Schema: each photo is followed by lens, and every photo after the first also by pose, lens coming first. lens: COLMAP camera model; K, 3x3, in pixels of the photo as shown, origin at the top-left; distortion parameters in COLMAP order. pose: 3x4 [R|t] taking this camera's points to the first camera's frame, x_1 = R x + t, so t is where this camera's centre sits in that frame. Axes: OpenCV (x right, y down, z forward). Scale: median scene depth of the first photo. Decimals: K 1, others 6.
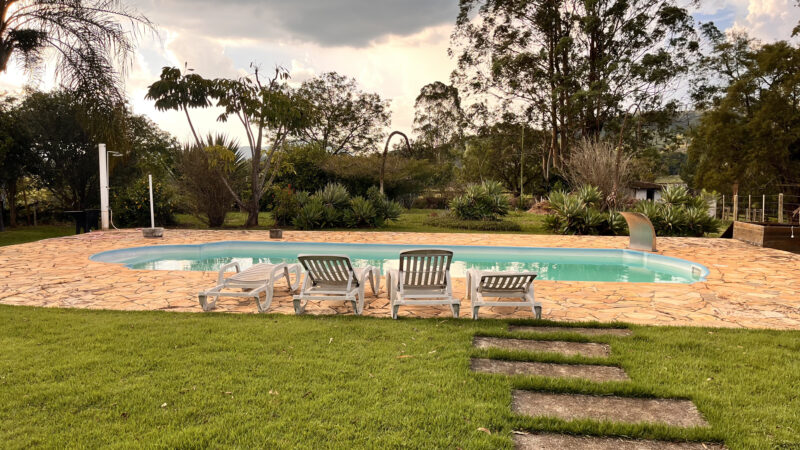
lens RADIAL K [[618.1, 0, 401.7], [0, 618.1, 223.4], [0, 0, 1]] dist [0.062361, -0.071388]
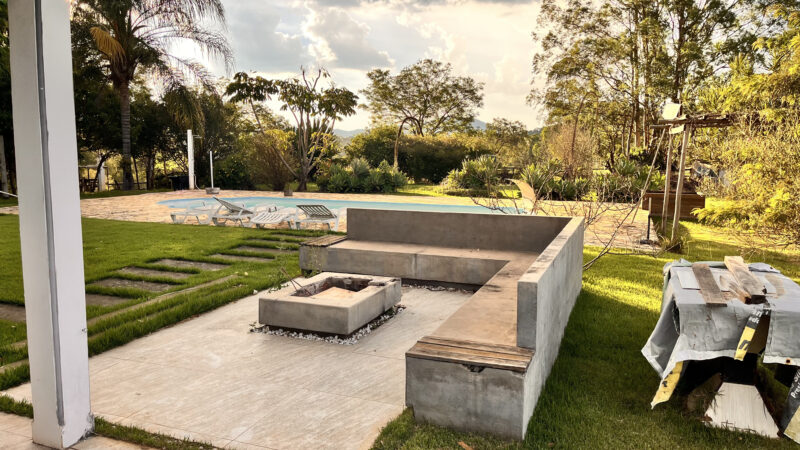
lens RADIAL K [[618.1, 0, 399.3], [0, 618.1, 227.9], [0, 0, 1]] dist [0.062361, -0.071388]
pose [[0.970692, 0.030794, -0.238346, 0.118738], [-0.020940, 0.998822, 0.043767, 0.008937], [0.239413, -0.037493, 0.970194, -0.098832]]
